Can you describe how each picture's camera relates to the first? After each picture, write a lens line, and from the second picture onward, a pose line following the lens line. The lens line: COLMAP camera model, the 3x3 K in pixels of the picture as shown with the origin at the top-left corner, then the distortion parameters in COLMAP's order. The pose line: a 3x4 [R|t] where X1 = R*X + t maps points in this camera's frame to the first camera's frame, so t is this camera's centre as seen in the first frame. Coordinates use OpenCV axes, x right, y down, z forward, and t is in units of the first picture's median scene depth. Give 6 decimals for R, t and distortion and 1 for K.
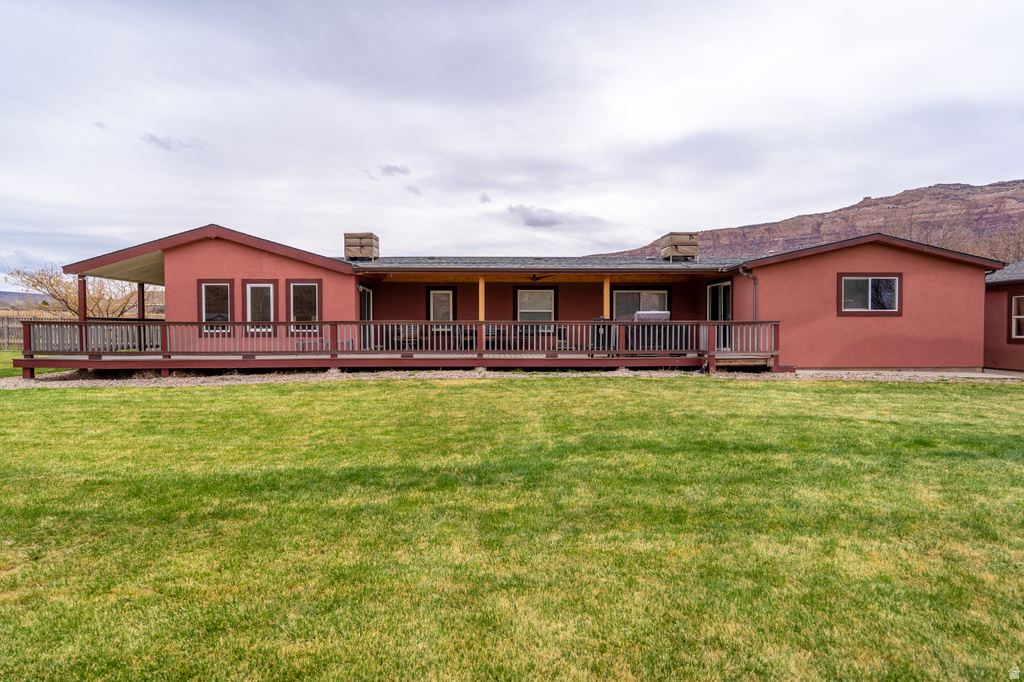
lens RADIAL K [[578.8, 0, 512.0], [0, 578.8, 341.0], [0, 0, 1]] dist [0.002392, 0.000598]
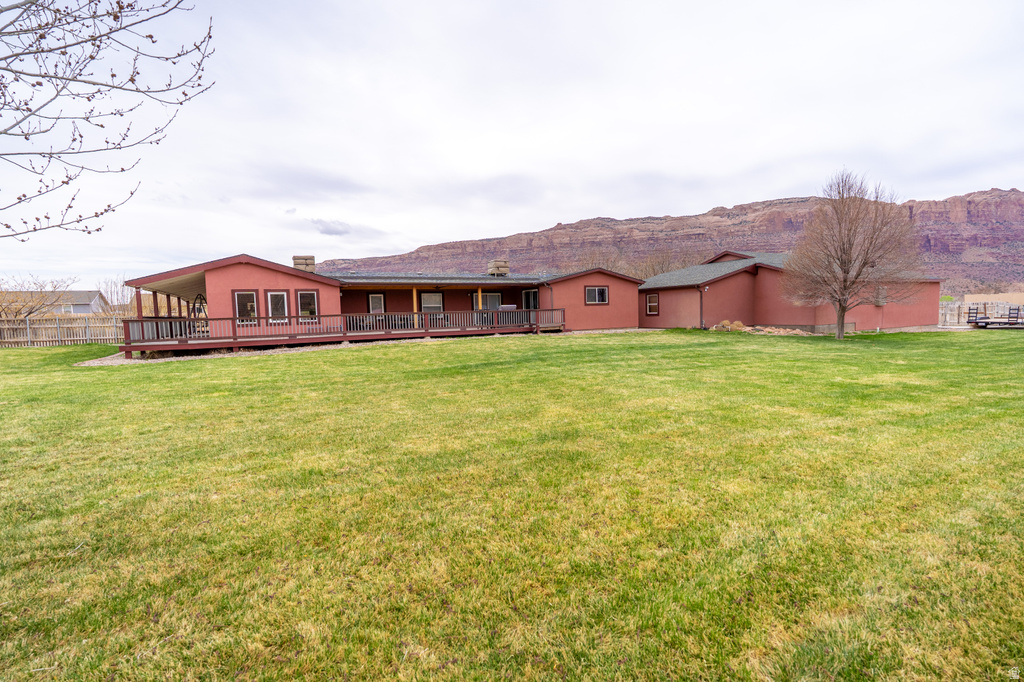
lens RADIAL K [[458.0, 0, 514.4], [0, 458.0, 309.1], [0, 0, 1]] dist [-0.003180, -0.000560]
pose [[0.903833, -0.022816, 0.427277, -0.389111], [0.039227, 0.998791, -0.029644, 0.010017], [-0.426084, 0.043554, 0.903635, -0.412217]]
